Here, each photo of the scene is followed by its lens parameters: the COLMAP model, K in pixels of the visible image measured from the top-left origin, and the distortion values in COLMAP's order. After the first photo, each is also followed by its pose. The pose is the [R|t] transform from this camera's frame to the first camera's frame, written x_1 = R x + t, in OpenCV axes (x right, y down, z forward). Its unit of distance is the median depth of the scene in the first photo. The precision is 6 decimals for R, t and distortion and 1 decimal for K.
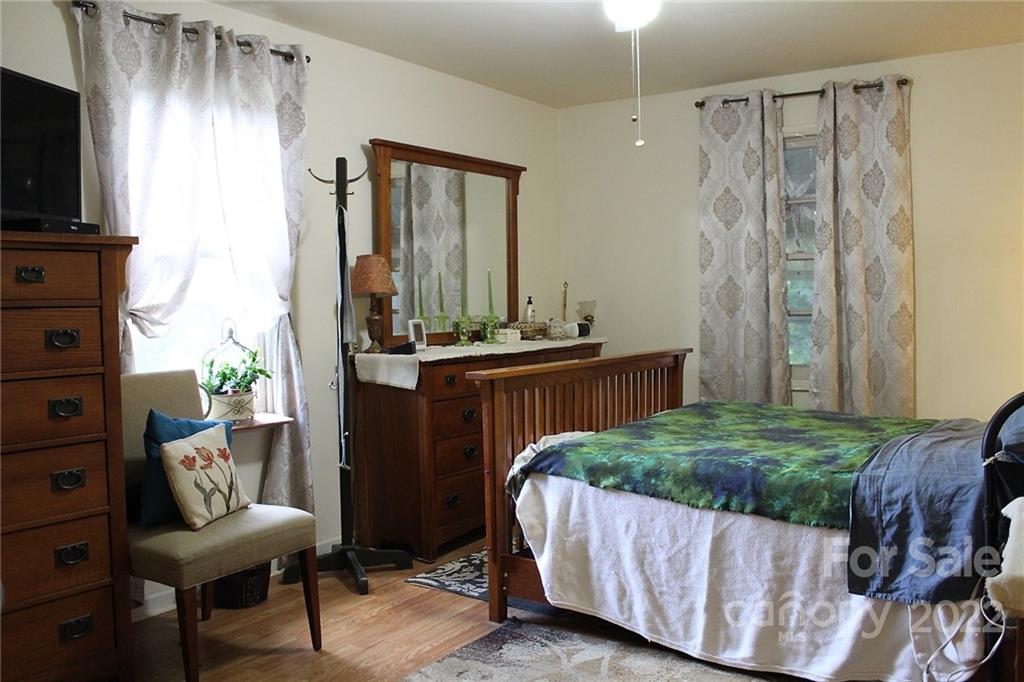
lens RADIAL K [[854.9, 0, 512.3], [0, 854.9, 339.8], [0, 0, 1]] dist [-0.153755, 0.126116]
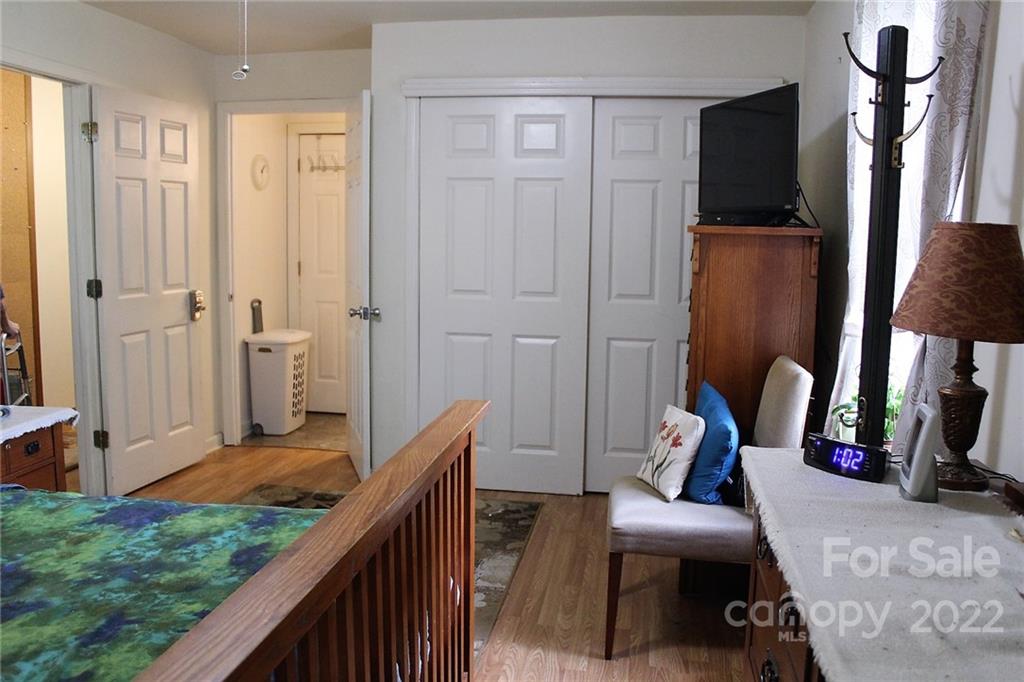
lens RADIAL K [[854.9, 0, 512.1], [0, 854.9, 341.9], [0, 0, 1]] dist [-0.153755, 0.126116]
pose [[-0.896879, 0.056717, -0.438624, 0.268815], [-0.024318, 0.983919, 0.176953, -0.152800], [0.441607, 0.169372, -0.881077, 1.779016]]
